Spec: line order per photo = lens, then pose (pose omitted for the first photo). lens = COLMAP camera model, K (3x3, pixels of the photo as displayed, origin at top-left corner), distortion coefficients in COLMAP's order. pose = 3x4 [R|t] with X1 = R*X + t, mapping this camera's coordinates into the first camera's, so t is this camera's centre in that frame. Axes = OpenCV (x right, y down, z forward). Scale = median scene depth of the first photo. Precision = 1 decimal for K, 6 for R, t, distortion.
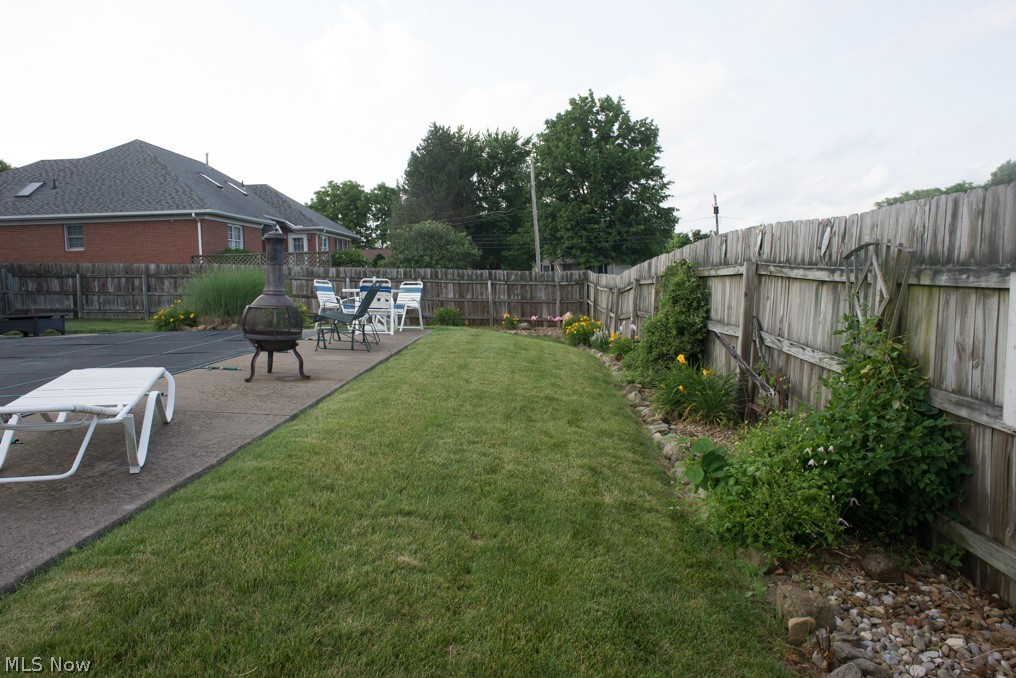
lens RADIAL K [[675.8, 0, 508.0], [0, 675.8, 339.0], [0, 0, 1]] dist [-0.129243, 0.101544]
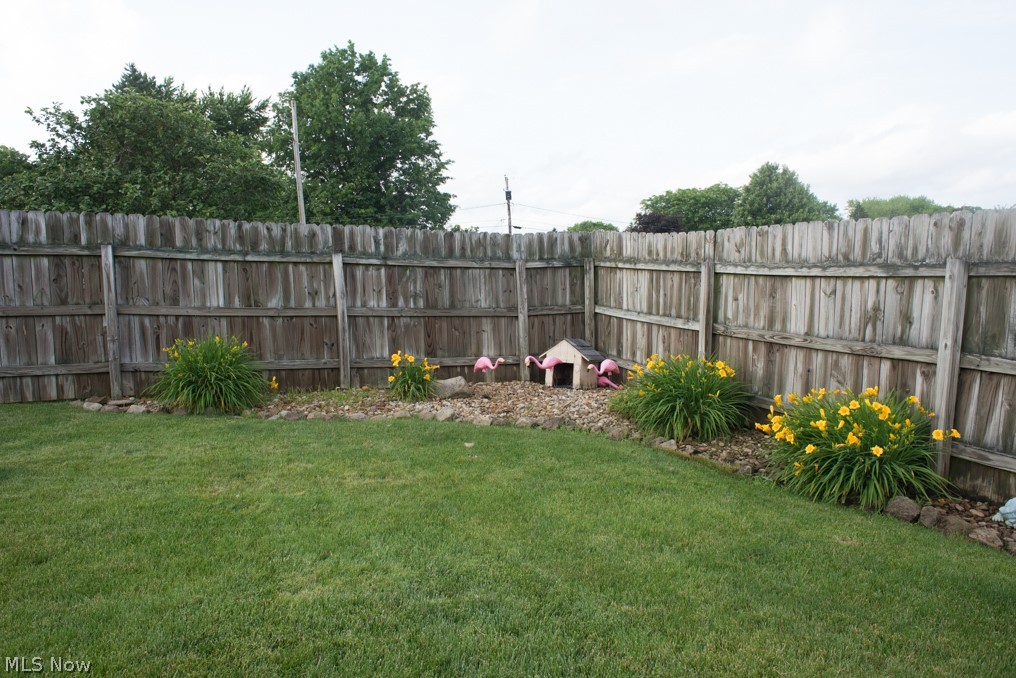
lens RADIAL K [[675.8, 0, 508.0], [0, 675.8, 339.0], [0, 0, 1]] dist [-0.129243, 0.101544]
pose [[0.917397, -0.031546, 0.396720, -0.026274], [0.033699, 0.999431, 0.001544, -0.013105], [-0.396543, 0.011953, 0.917938, 0.206252]]
